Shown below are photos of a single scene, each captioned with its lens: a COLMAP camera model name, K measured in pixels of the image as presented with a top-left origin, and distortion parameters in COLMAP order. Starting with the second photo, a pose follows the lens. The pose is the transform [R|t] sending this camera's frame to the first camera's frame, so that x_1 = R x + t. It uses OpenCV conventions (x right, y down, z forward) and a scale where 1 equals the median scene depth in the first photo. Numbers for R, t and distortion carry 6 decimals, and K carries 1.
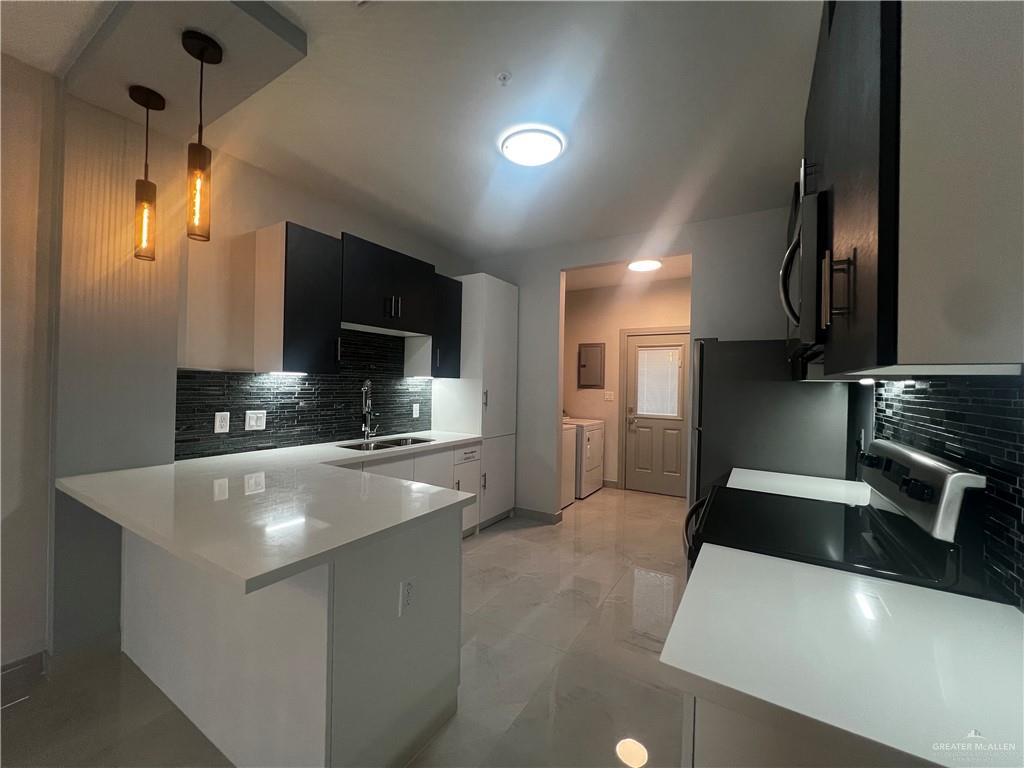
lens RADIAL K [[410.1, 0, 512.0], [0, 410.1, 384.0], [0, 0, 1]] dist [0.000346, 0.000032]
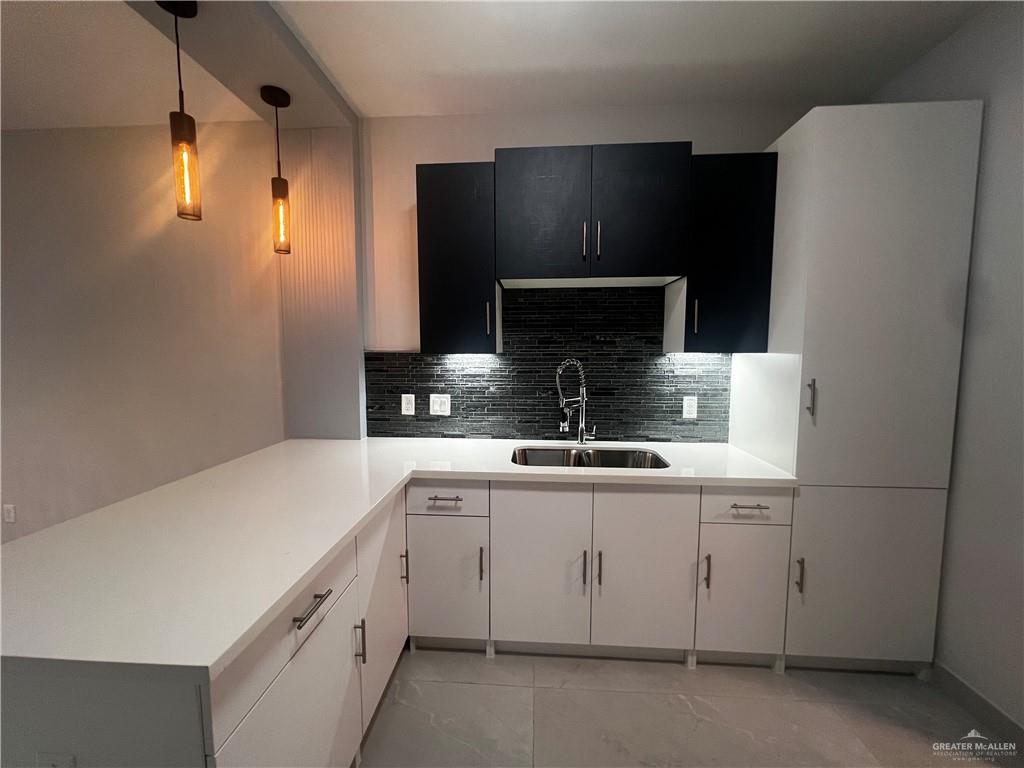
lens RADIAL K [[411.3, 0, 509.1], [0, 411.3, 383.1], [0, 0, 1]] dist [-0.001865, 0.000161]
pose [[0.462070, 0.054566, -0.885163, 0.255840], [0.010472, 0.997700, 0.066970, -0.019638], [0.886782, -0.040214, 0.460436, 0.718286]]
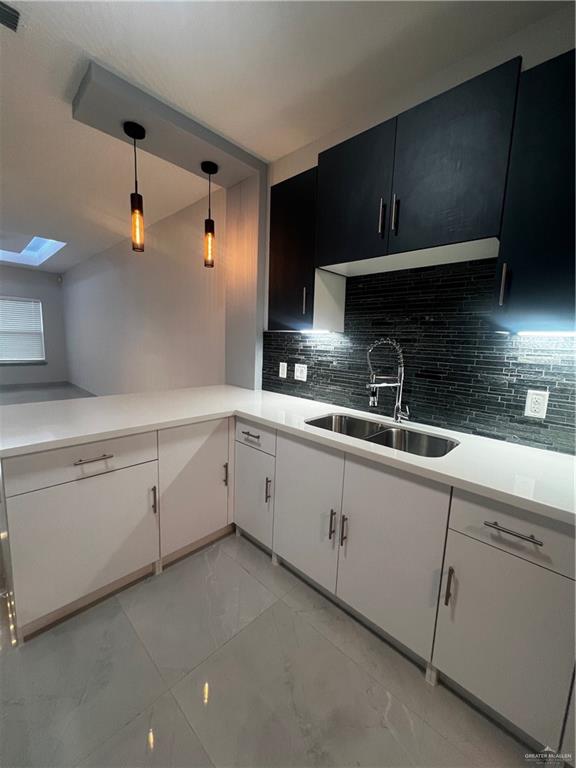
lens RADIAL K [[308.5, 0, 289.2], [0, 308.5, 381.9], [0, 0, 1]] dist [-0.001865, 0.000161]
pose [[-0.209392, 0.104237, -0.972260, 0.261456], [-0.040833, 0.992503, 0.115201, 0.013662], [0.976979, 0.063823, -0.203565, 1.155644]]
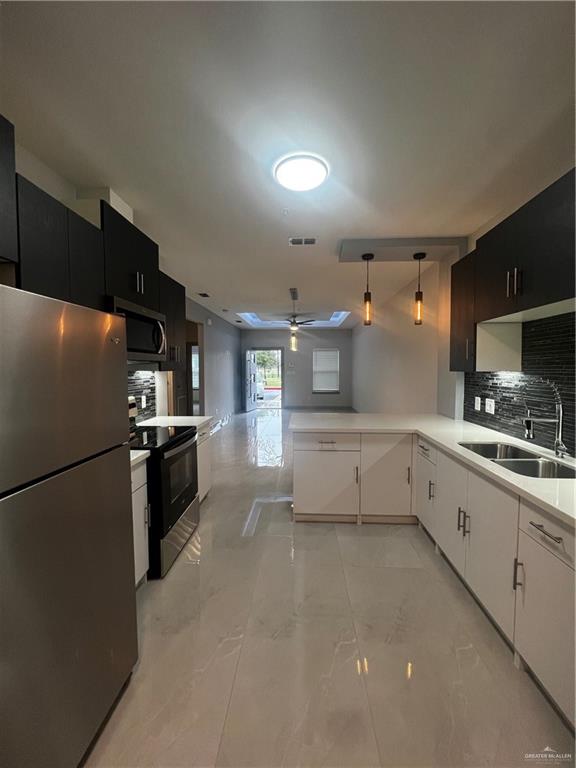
lens RADIAL K [[308.5, 0, 289.2], [0, 308.5, 381.9], [0, 0, 1]] dist [-0.001865, 0.000161]
pose [[-0.877875, 0.003010, -0.478880, 0.441213], [-0.017118, 0.999144, 0.037660, -0.018563], [0.478584, 0.041258, -0.877072, 1.574421]]
